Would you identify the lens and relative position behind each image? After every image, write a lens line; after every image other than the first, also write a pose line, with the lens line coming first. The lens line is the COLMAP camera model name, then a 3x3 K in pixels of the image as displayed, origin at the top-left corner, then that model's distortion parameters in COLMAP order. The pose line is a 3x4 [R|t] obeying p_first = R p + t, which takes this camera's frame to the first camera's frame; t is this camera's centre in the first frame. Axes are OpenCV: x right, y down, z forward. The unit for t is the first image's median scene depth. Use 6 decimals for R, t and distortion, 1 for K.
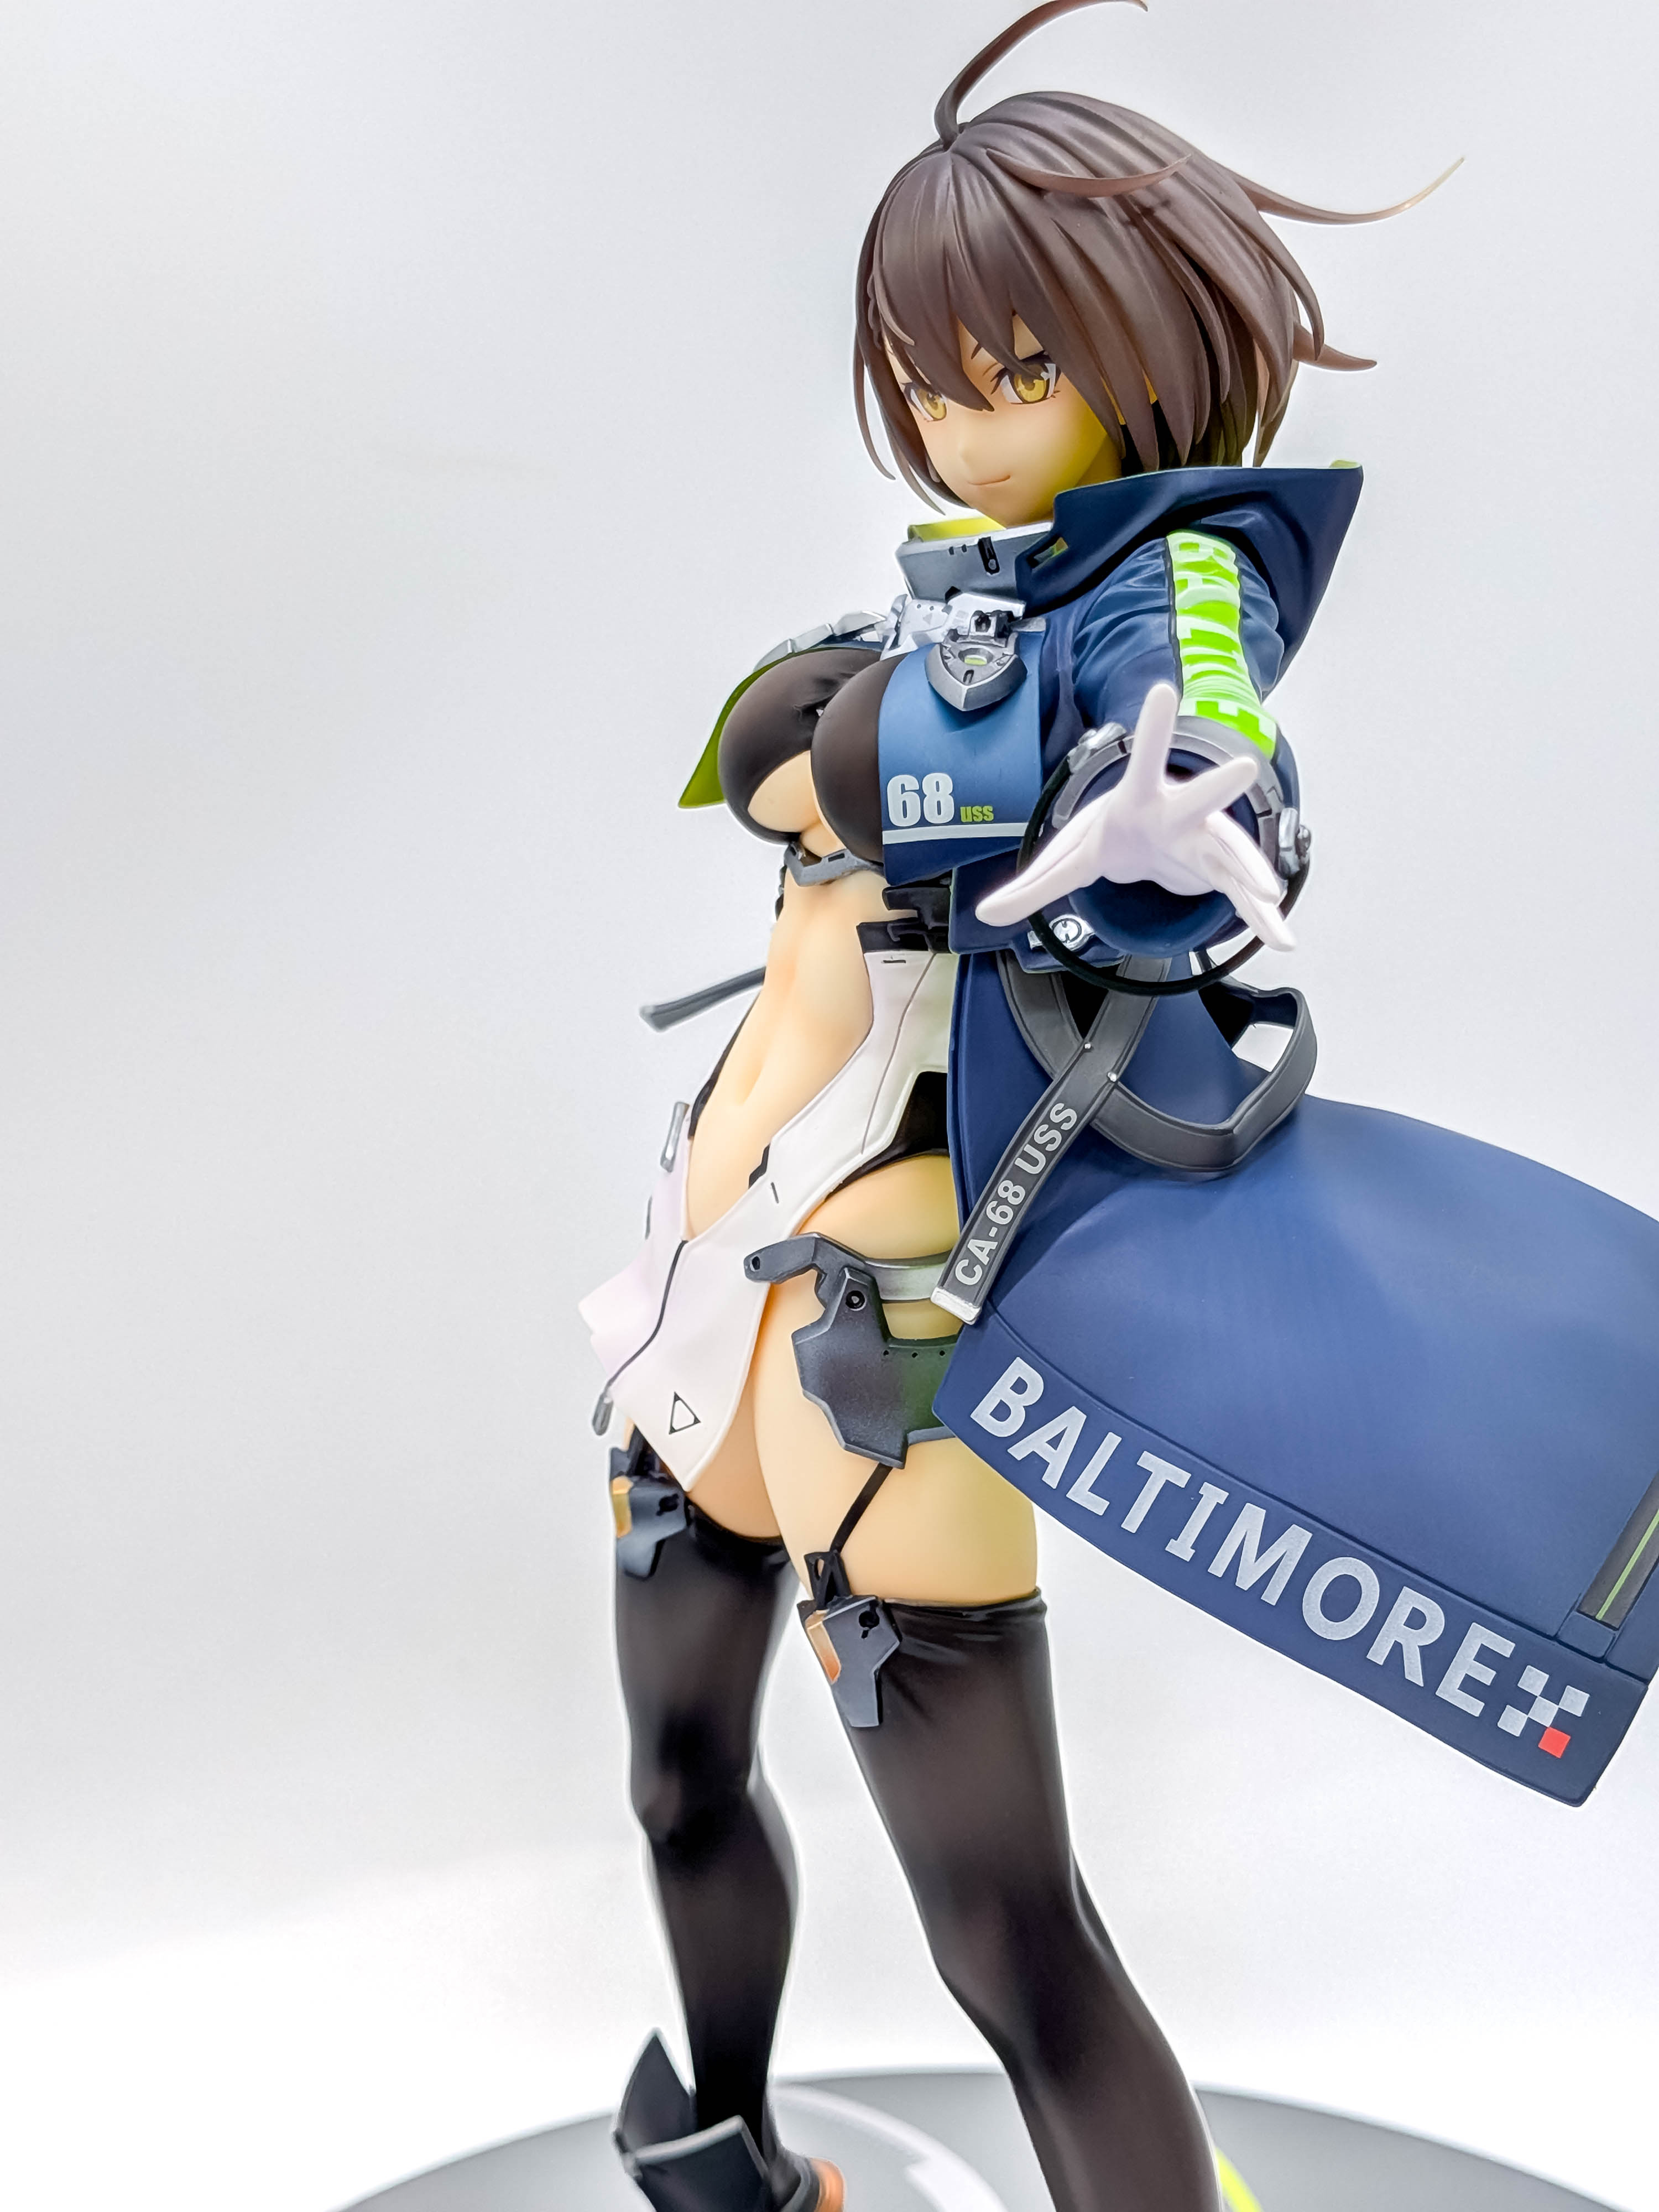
lens RADIAL K [[3259.0, 0, 825.0], [0, 3259.0, 1126.8], [0, 0, 1]] dist [0.075930, 0.000000]
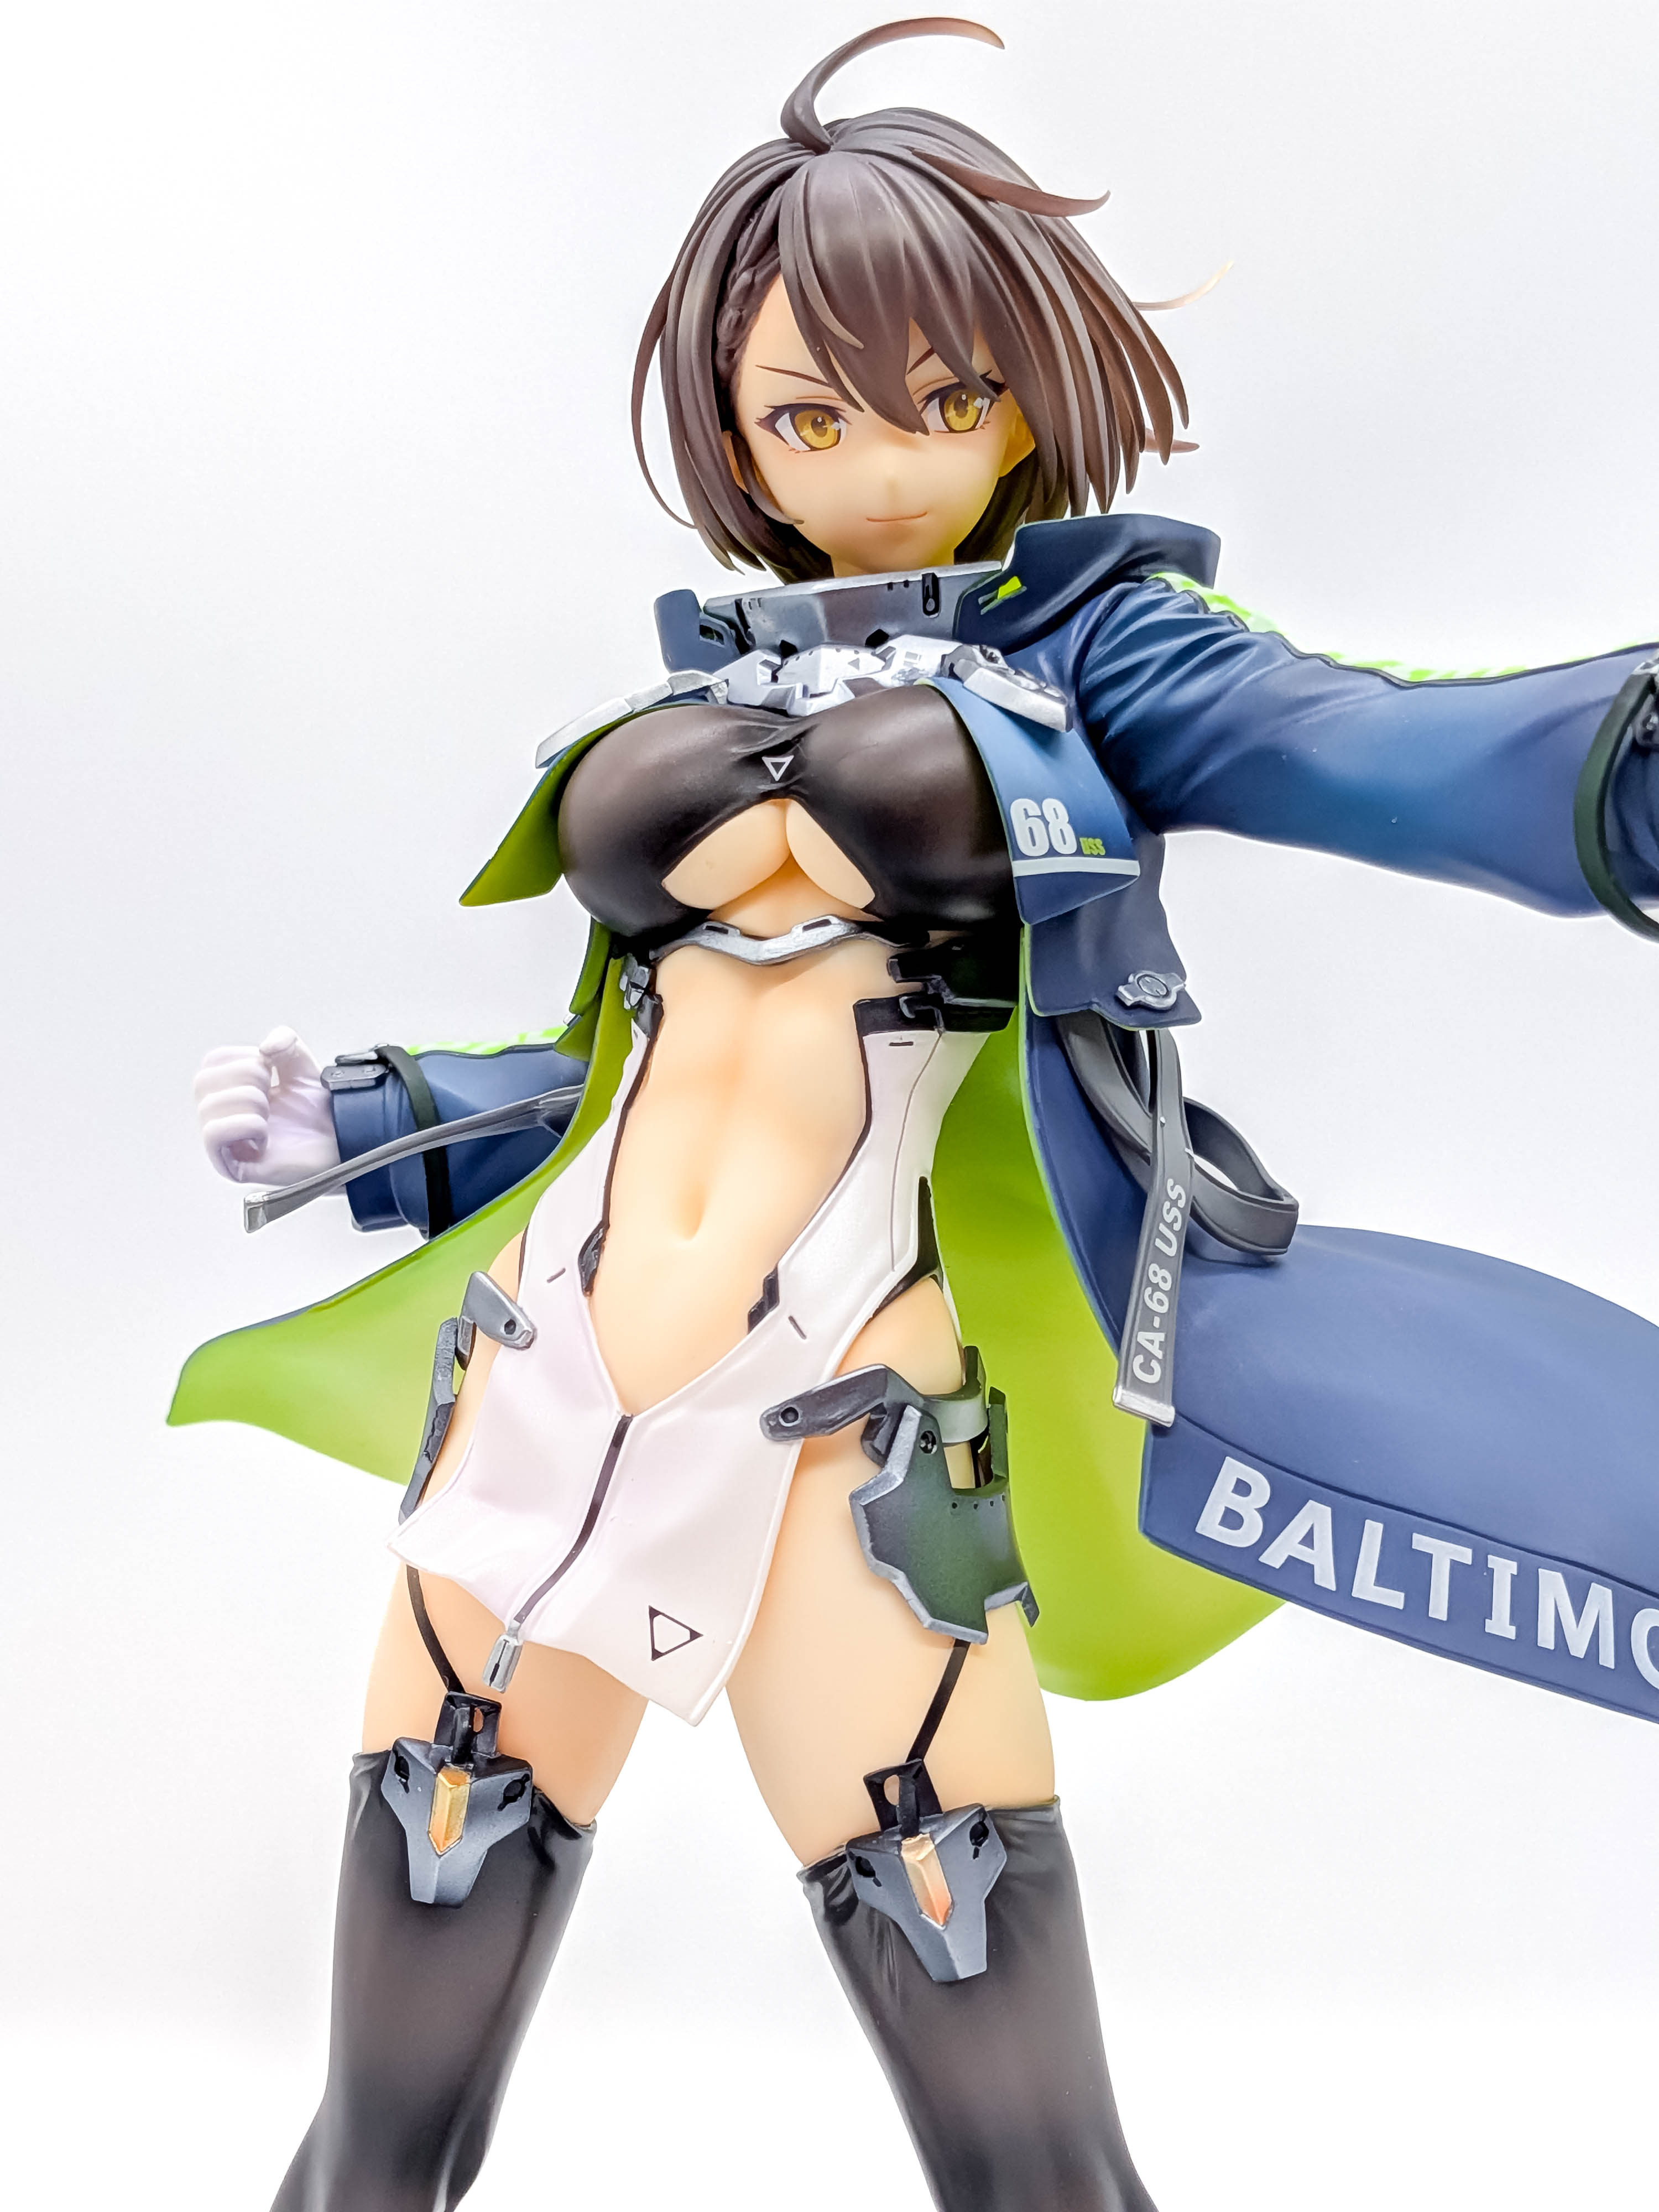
lens RADIAL K [[3259.0, 0, 781.9], [0, 3259.0, 1176.9], [0, 0, 1]] dist [0.075930, 0.000000]
pose [[0.747357, -0.008927, 0.664362, -0.593445], [0.125418, 0.983830, -0.127866, 0.092110], [-0.652478, 0.178885, 0.736392, 0.421374]]
